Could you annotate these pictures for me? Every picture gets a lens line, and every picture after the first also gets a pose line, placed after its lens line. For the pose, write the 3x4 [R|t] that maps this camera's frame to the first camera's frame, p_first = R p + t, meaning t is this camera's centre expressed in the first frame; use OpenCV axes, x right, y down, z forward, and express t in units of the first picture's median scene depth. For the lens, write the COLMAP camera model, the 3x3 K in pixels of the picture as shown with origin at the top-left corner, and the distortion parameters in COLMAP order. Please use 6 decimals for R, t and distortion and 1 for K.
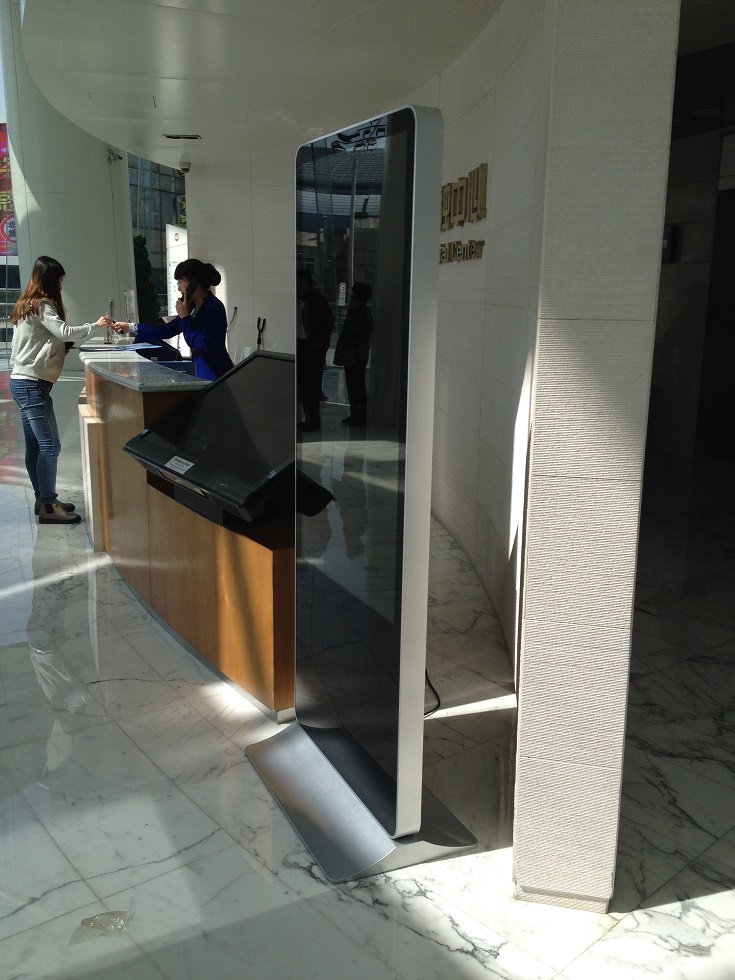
lens RADIAL K [[935.3, 0, 367.5], [0, 935.3, 490.0], [0, 0, 1]] dist [0.009808, -0.005841]
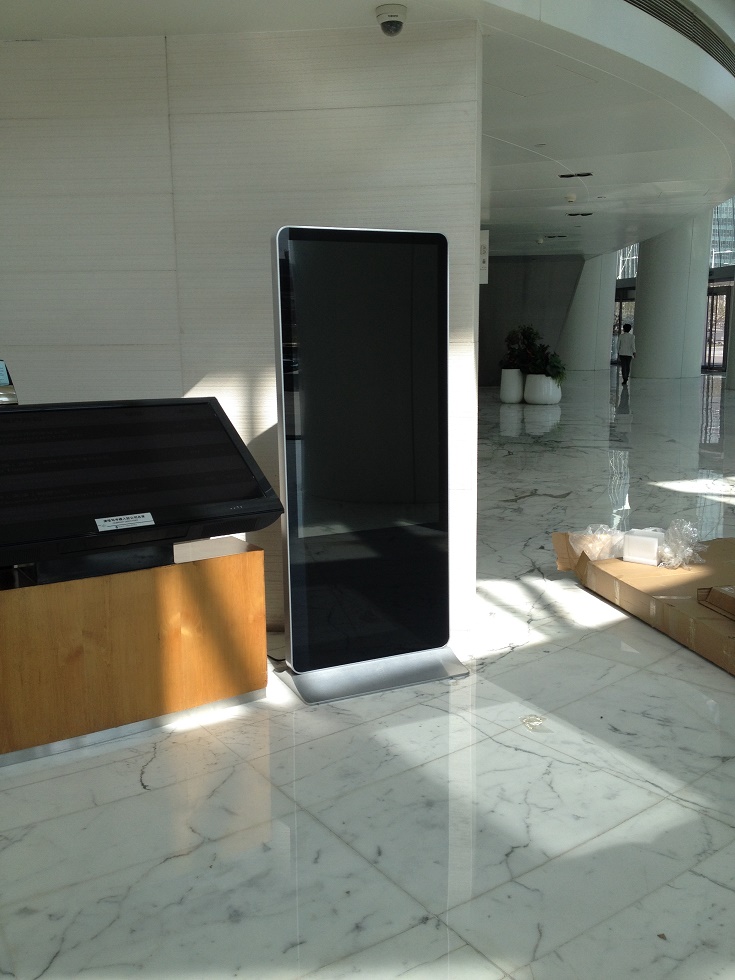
lens RADIAL K [[927.2, 0, 367.5], [0, 927.2, 490.0], [0, 0, 1]] dist [0.140056, -0.343425]
pose [[-0.032683, -0.181610, 0.982827, -1.187572], [0.217521, 0.958489, 0.184346, -0.187752], [-0.975508, 0.219811, 0.008178, 0.782738]]
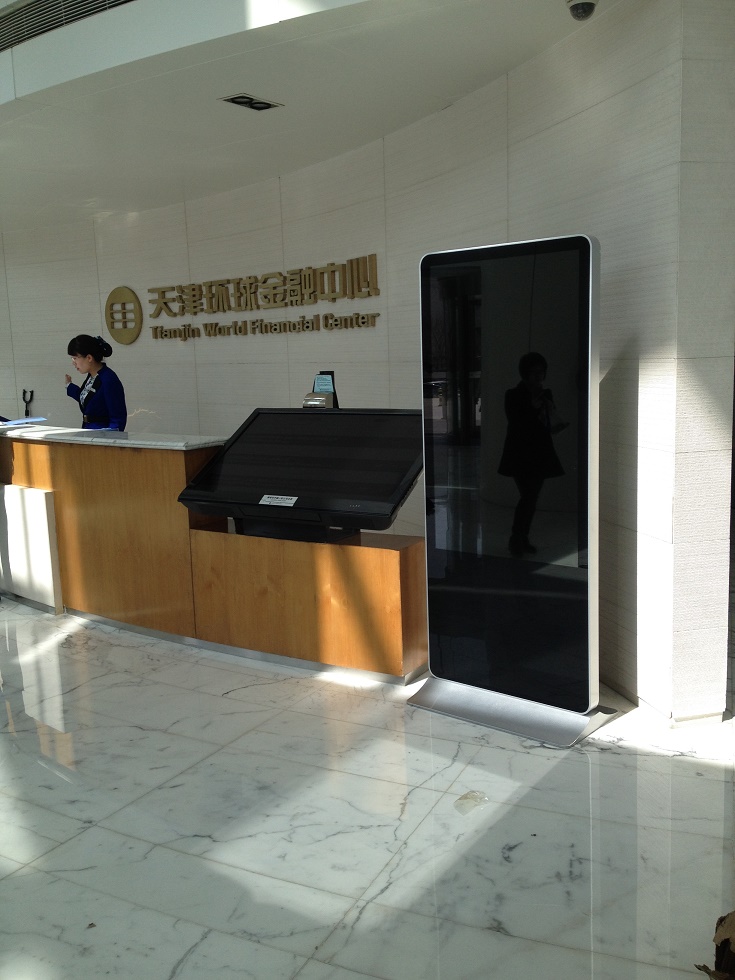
lens RADIAL K [[927.2, 0, 367.5], [0, 927.2, 490.0], [0, 0, 1]] dist [0.140056, -0.343425]
pose [[0.897816, -0.108693, 0.426746, -0.648217], [0.135359, 0.990262, -0.032556, 0.015889], [-0.419052, 0.086993, 0.903785, -0.172298]]
